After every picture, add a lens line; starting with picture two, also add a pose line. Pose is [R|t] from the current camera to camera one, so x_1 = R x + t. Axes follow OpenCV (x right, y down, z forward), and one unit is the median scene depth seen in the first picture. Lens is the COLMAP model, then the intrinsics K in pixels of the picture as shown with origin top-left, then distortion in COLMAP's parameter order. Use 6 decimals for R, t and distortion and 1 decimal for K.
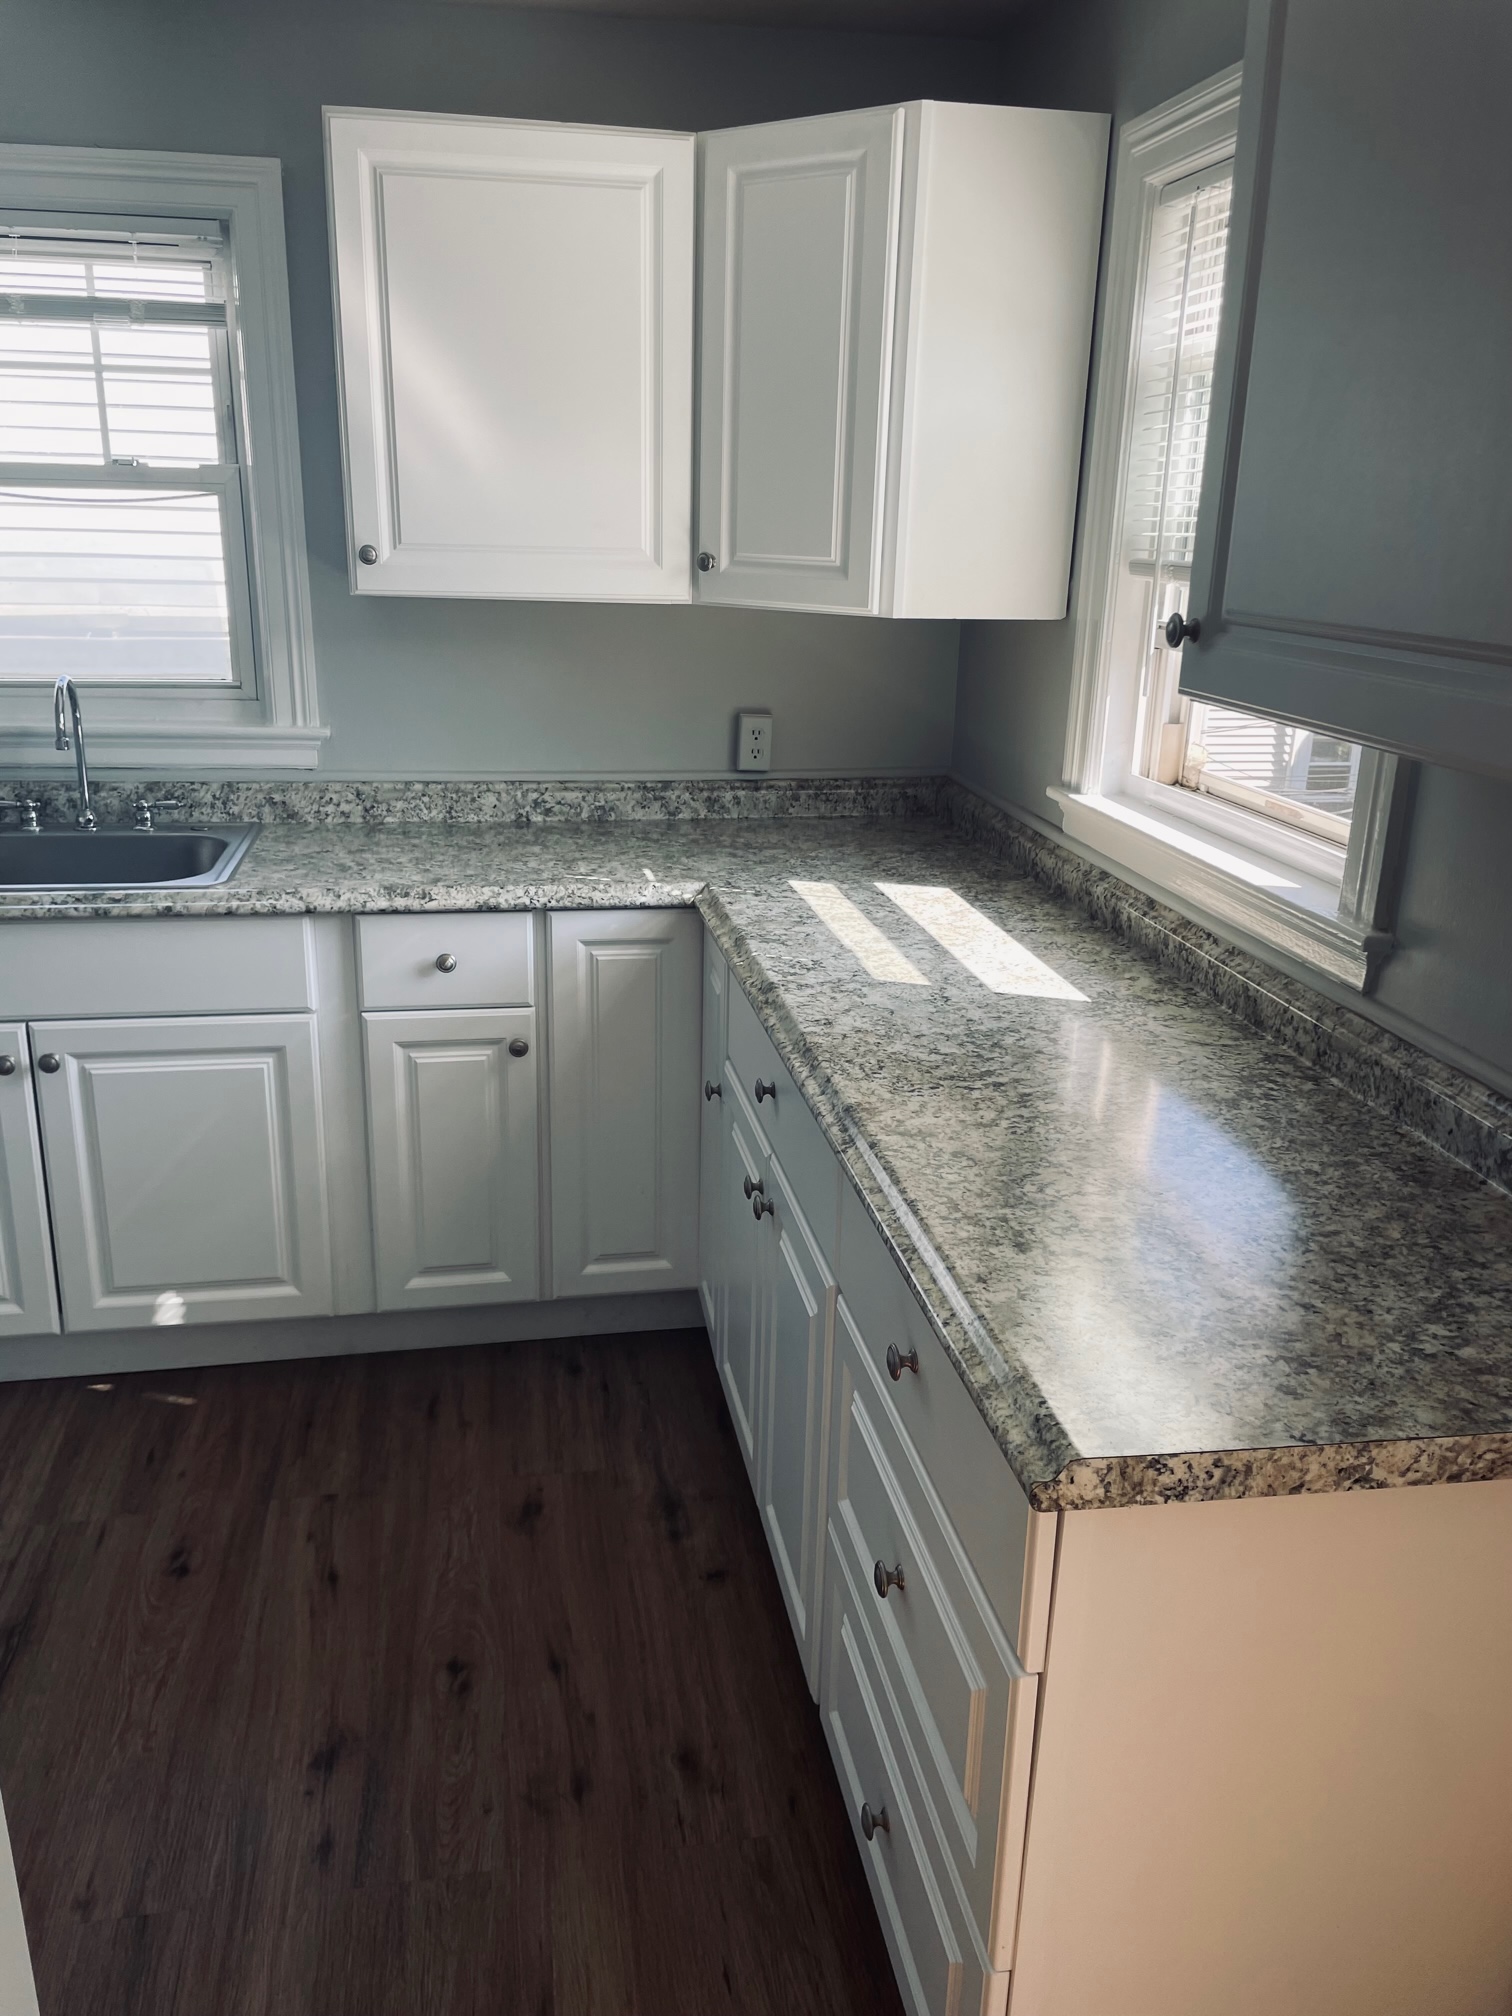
lens RADIAL K [[1509.2, 0, 762.1], [0, 1509.2, 982.2], [0, 0, 1]] dist [0.054264, -0.037071]
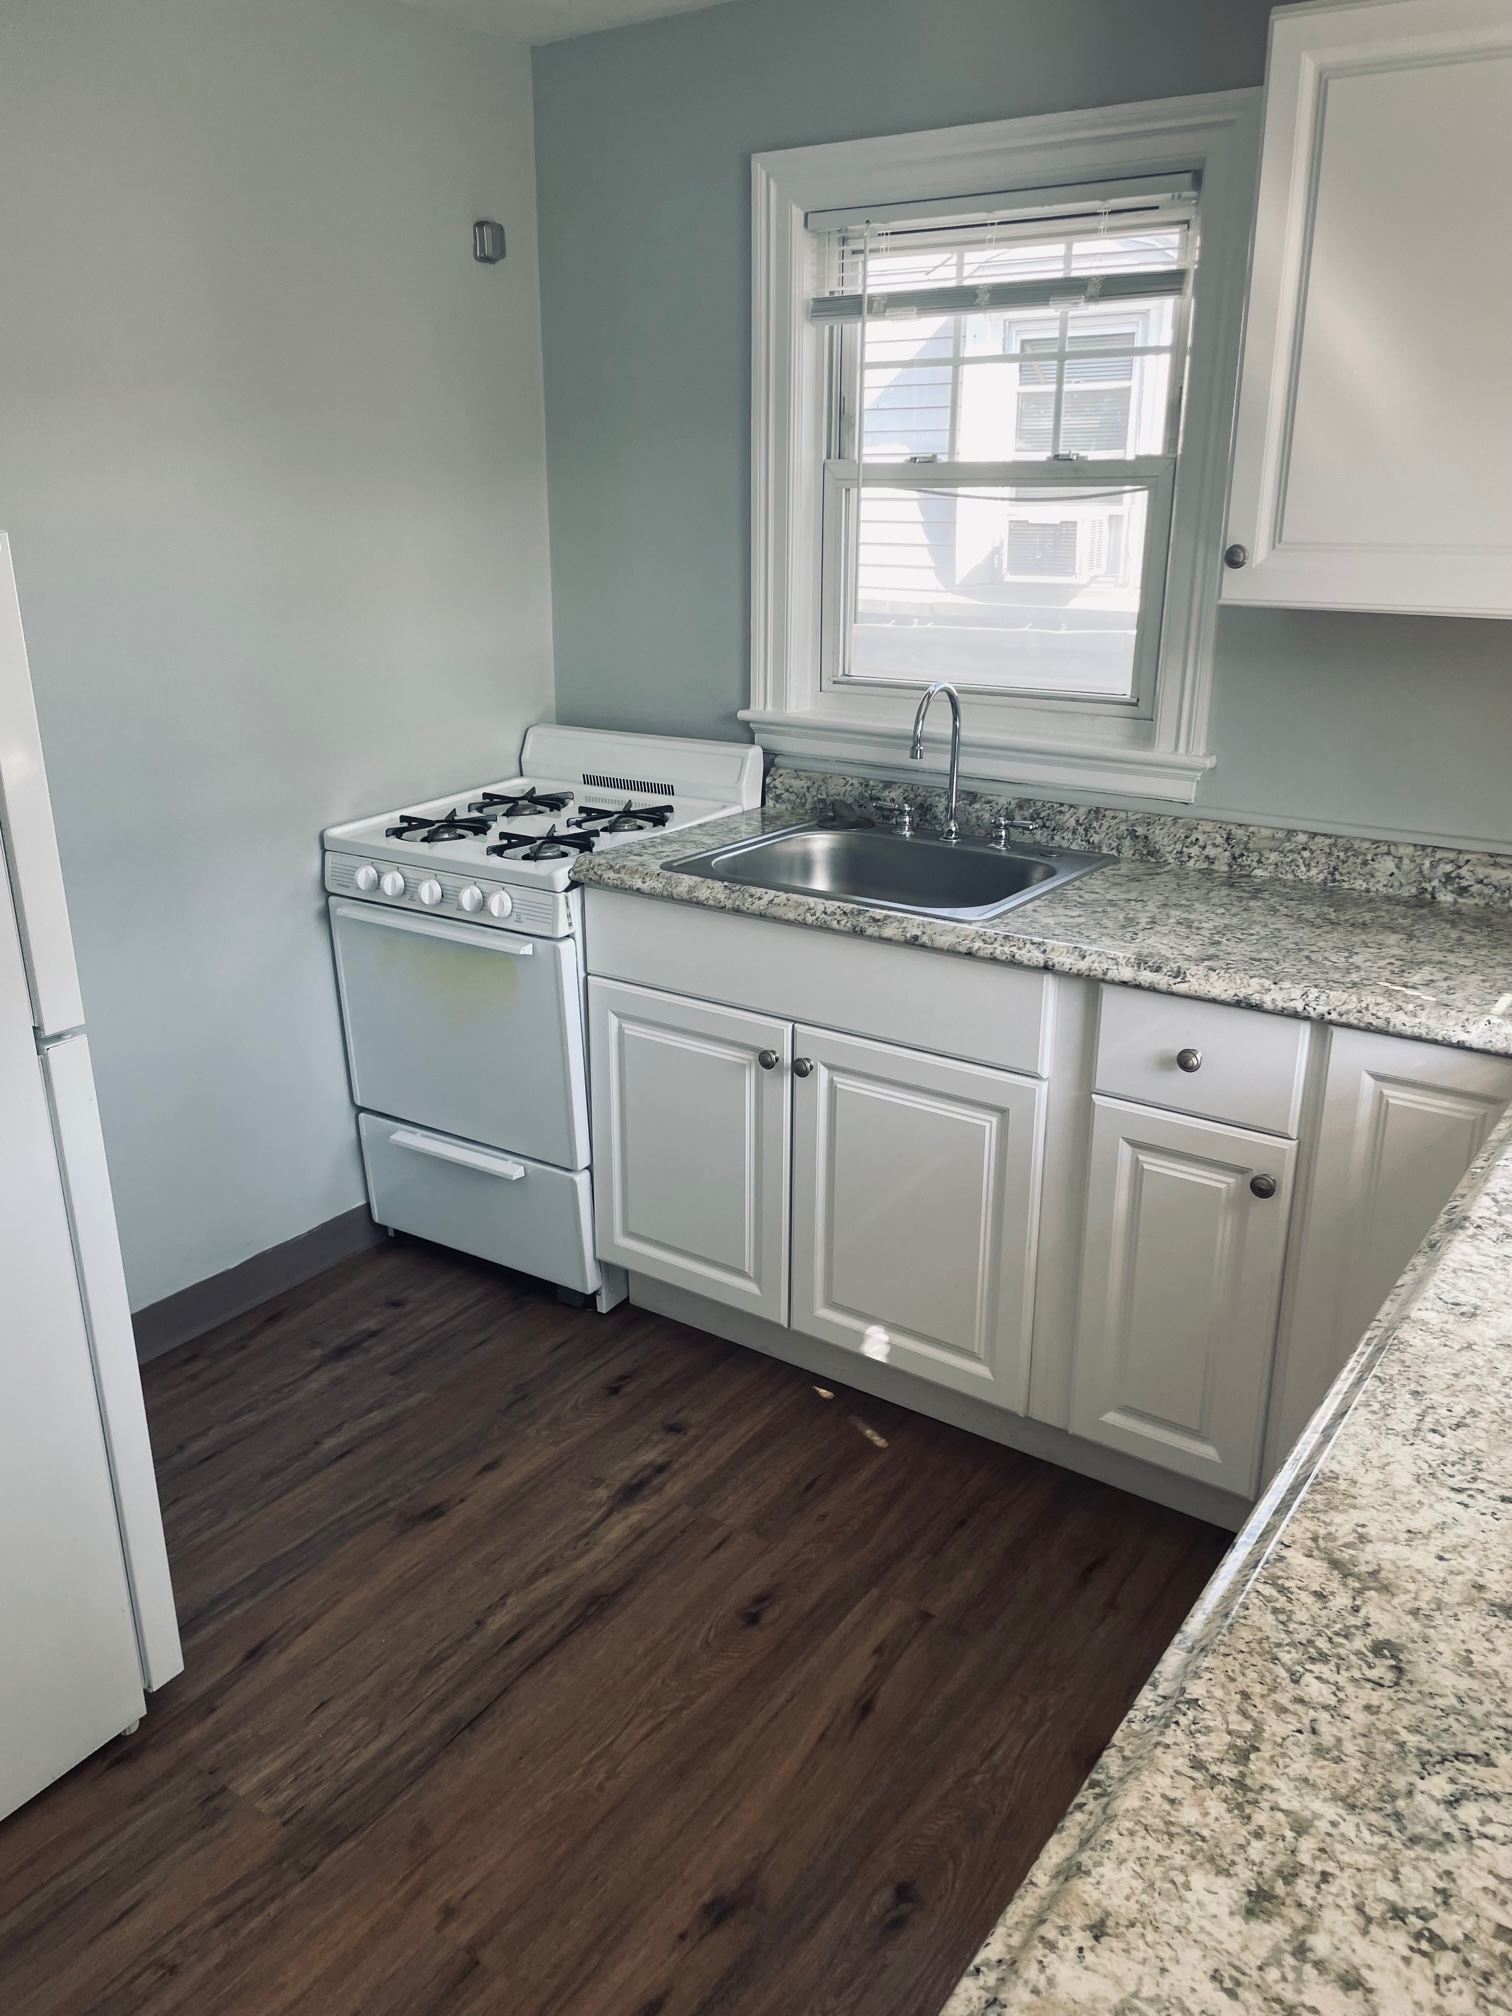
lens RADIAL K [[1509.2, 0, 762.1], [0, 1509.2, 982.2], [0, 0, 1]] dist [0.054264, -0.037071]
pose [[0.697783, 0.195015, -0.689252, 0.180045], [-0.194085, 0.977706, 0.080143, -0.072952], [0.689514, 0.077851, 0.720076, 0.248741]]
